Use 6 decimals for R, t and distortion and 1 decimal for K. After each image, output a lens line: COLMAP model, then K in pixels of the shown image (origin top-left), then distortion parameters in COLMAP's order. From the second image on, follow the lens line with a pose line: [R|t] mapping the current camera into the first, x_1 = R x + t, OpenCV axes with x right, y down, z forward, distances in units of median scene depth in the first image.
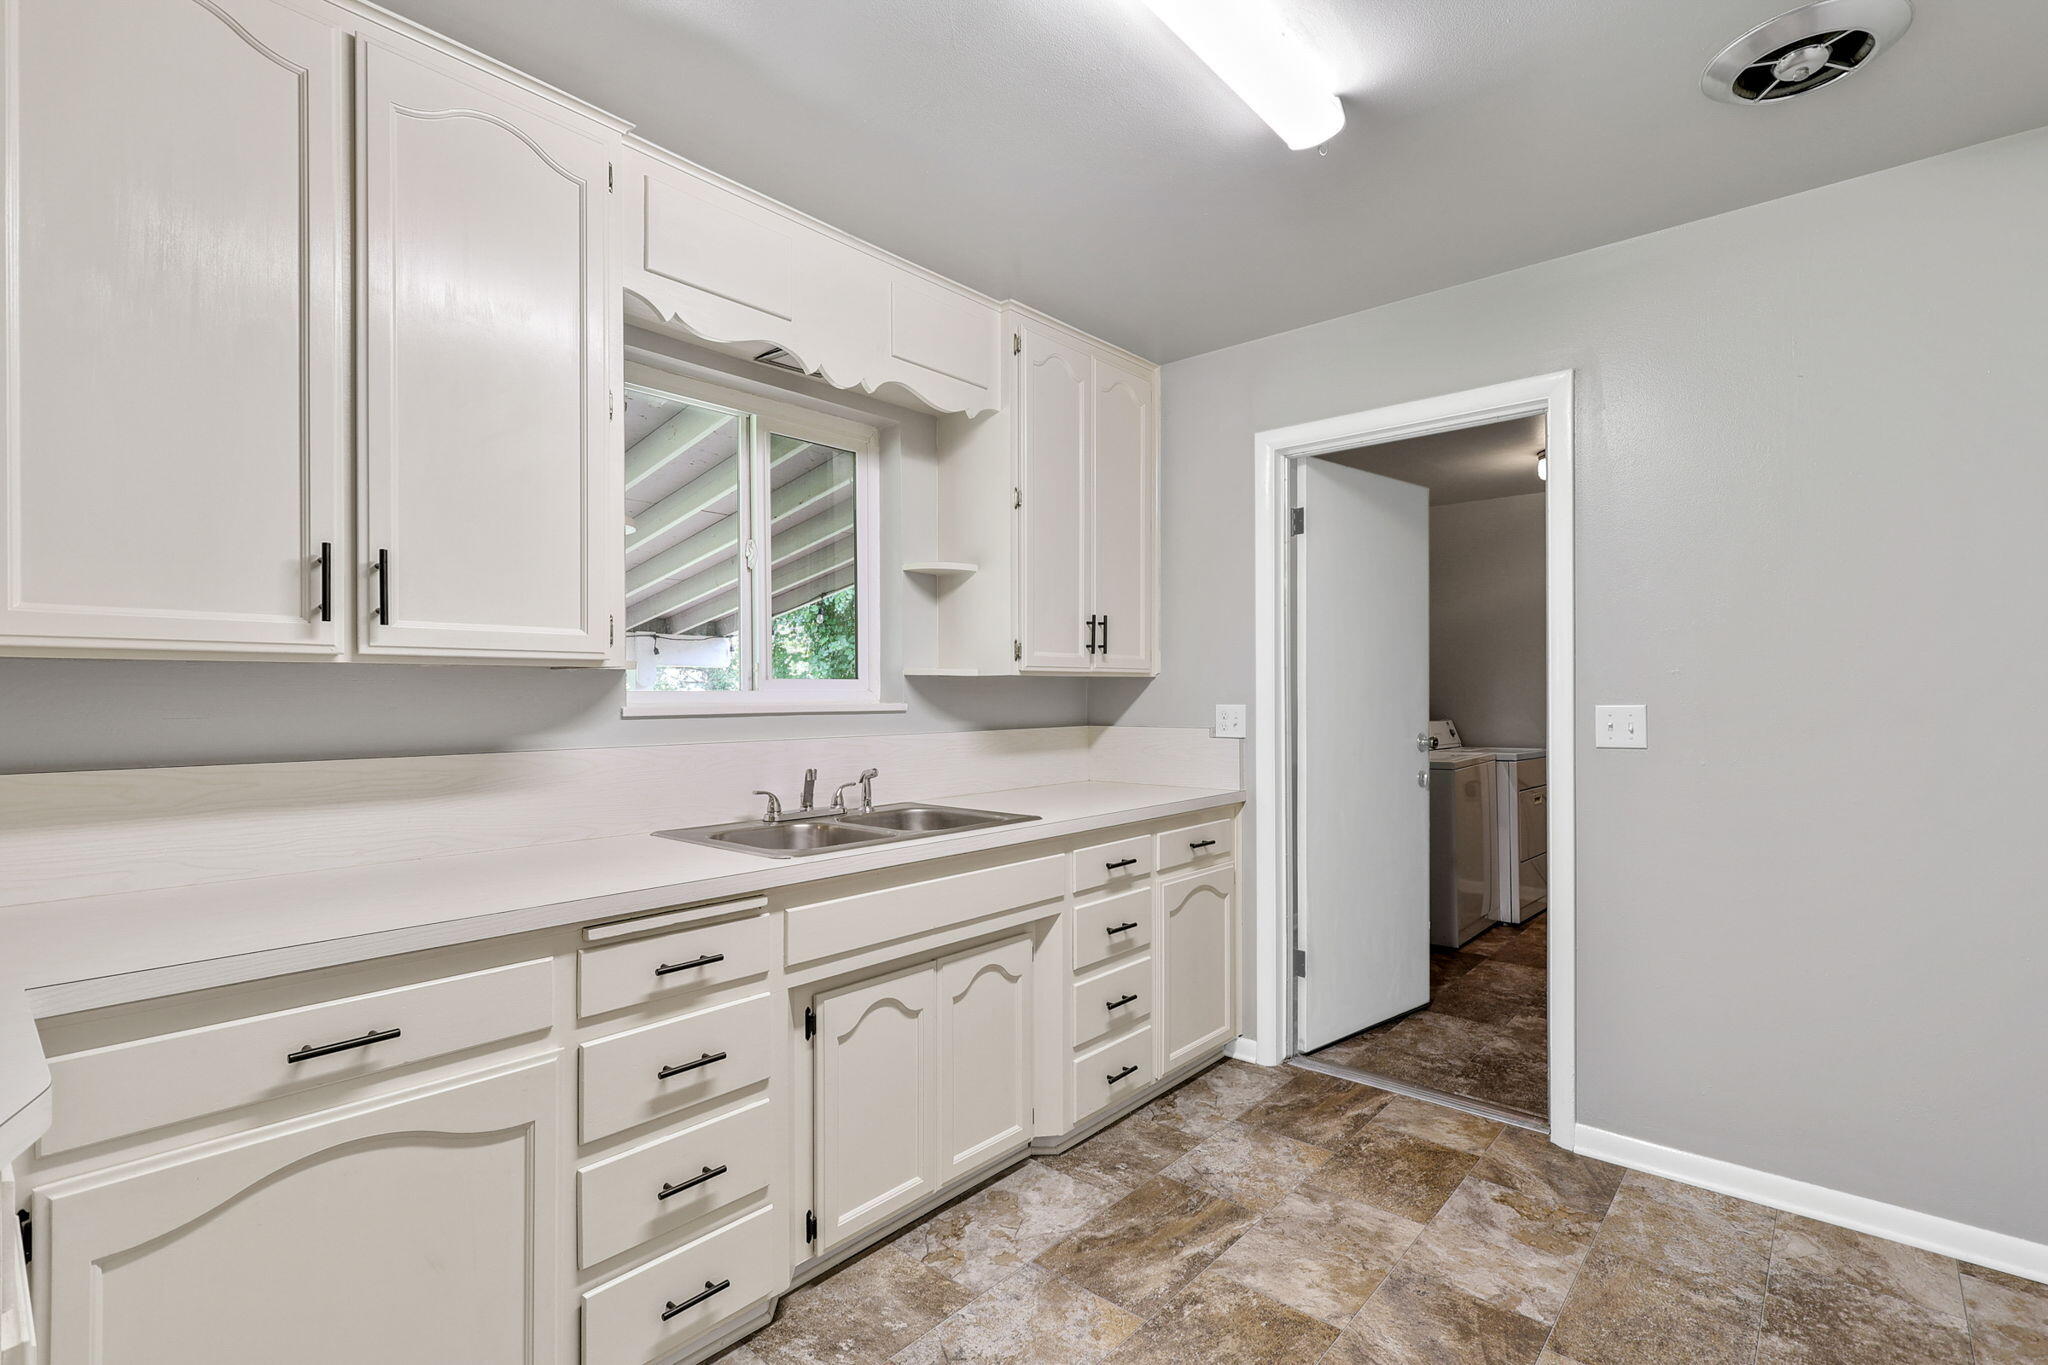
lens RADIAL K [[950.9, 0, 1025.6], [0, 950.9, 693.4], [0, 0, 1]] dist [0.001638, 0.000766]
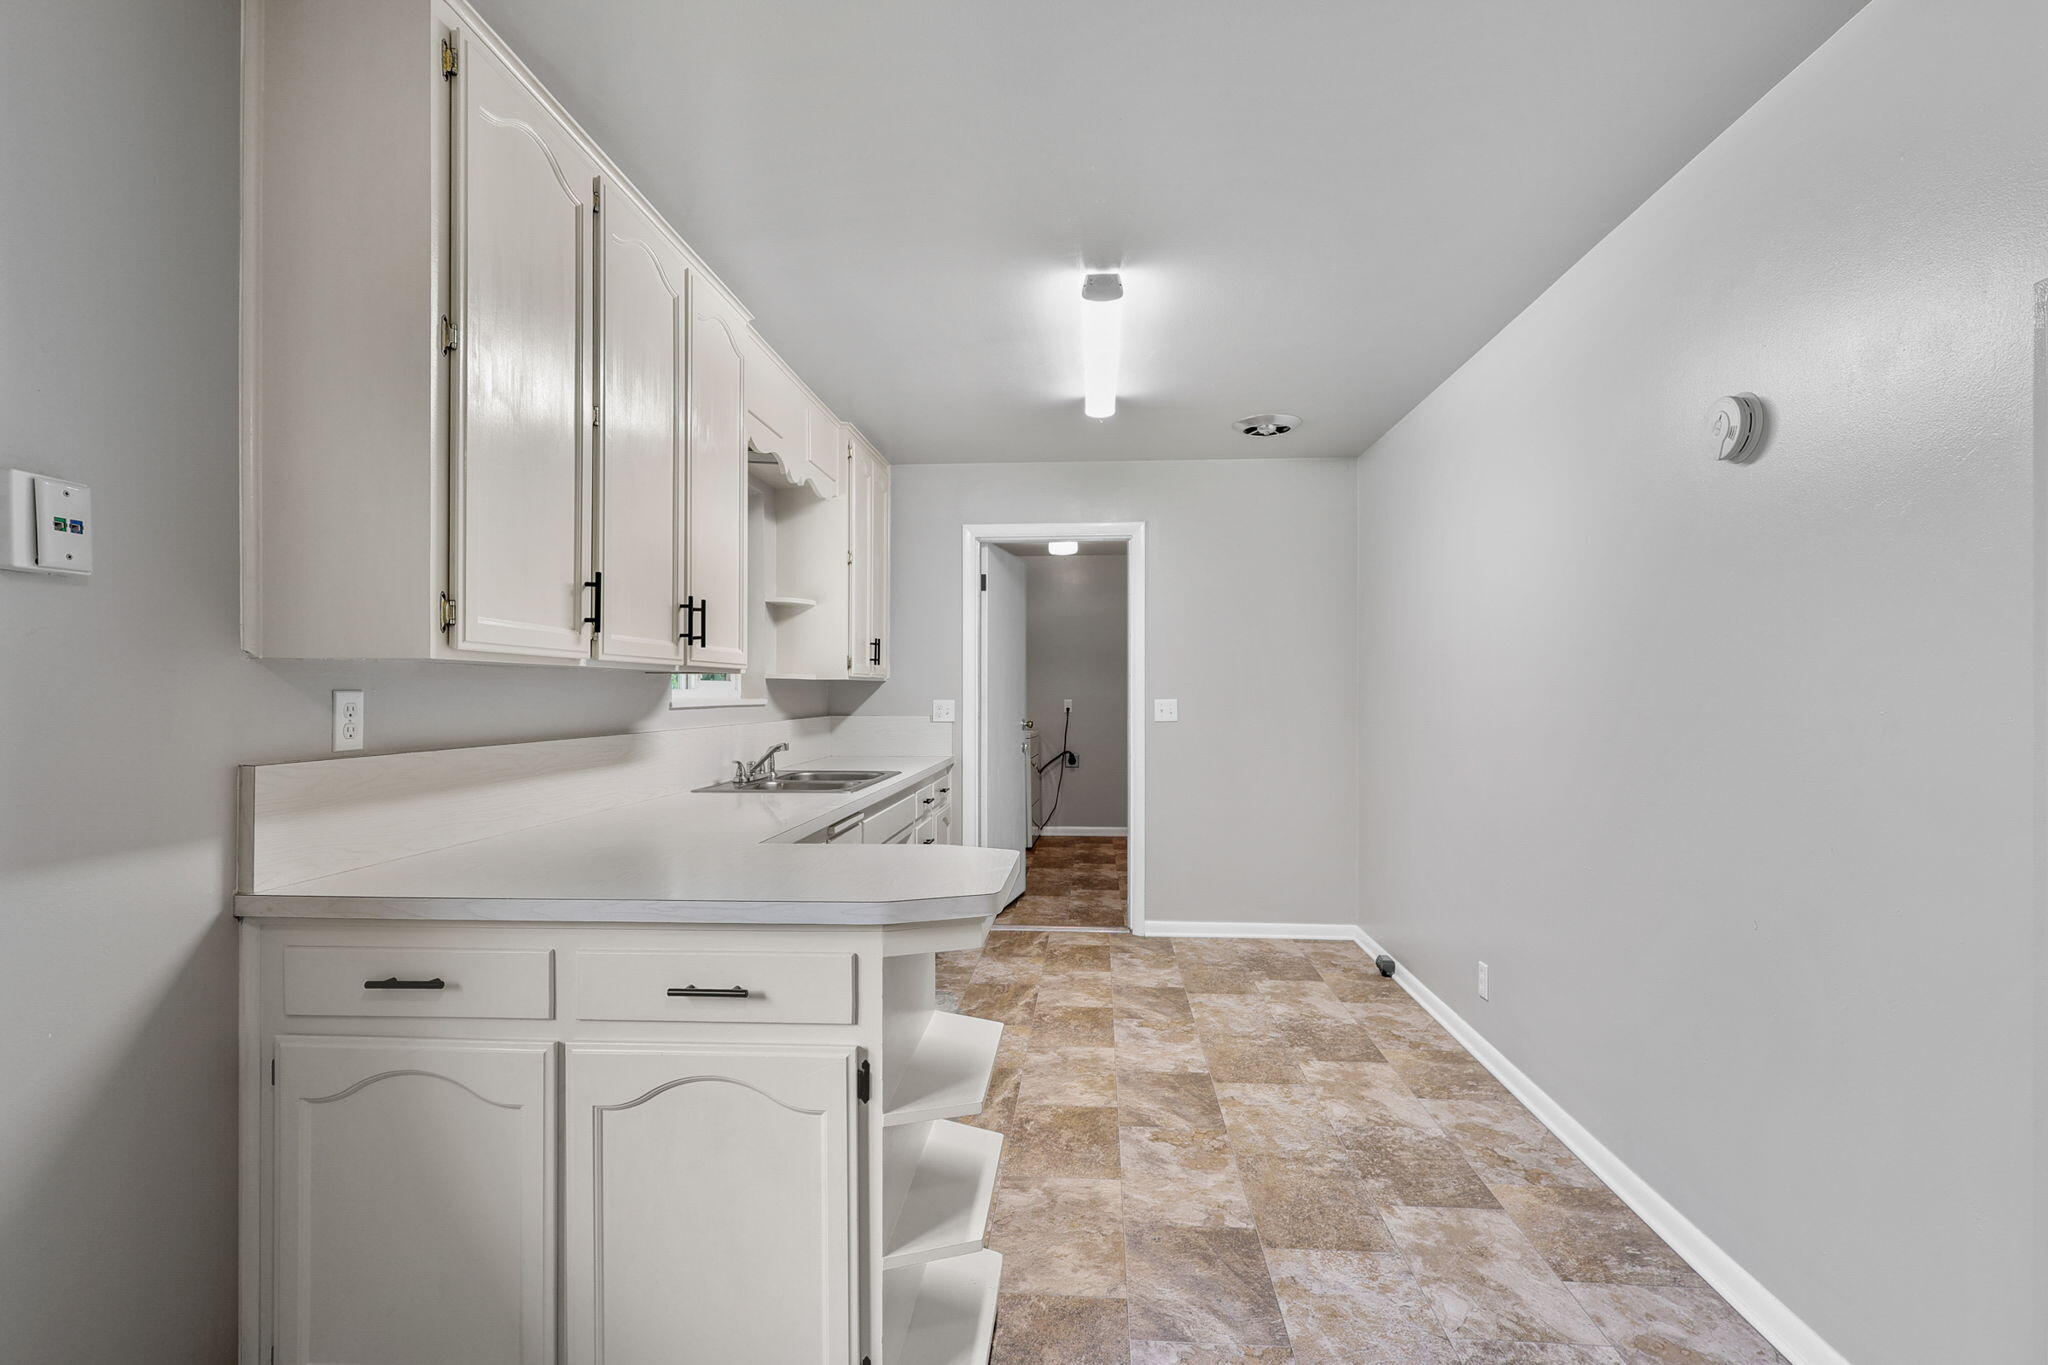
lens RADIAL K [[960.8, 0, 1028.9], [0, 960.8, 692.4], [0, 0, 1]] dist [0.001515, 0.000252]
pose [[0.796395, 0.002632, 0.604771, -0.738253], [-0.002801, 0.999996, -0.000664, 0.000492], [-0.604770, -0.001165, 0.796399, -0.366133]]
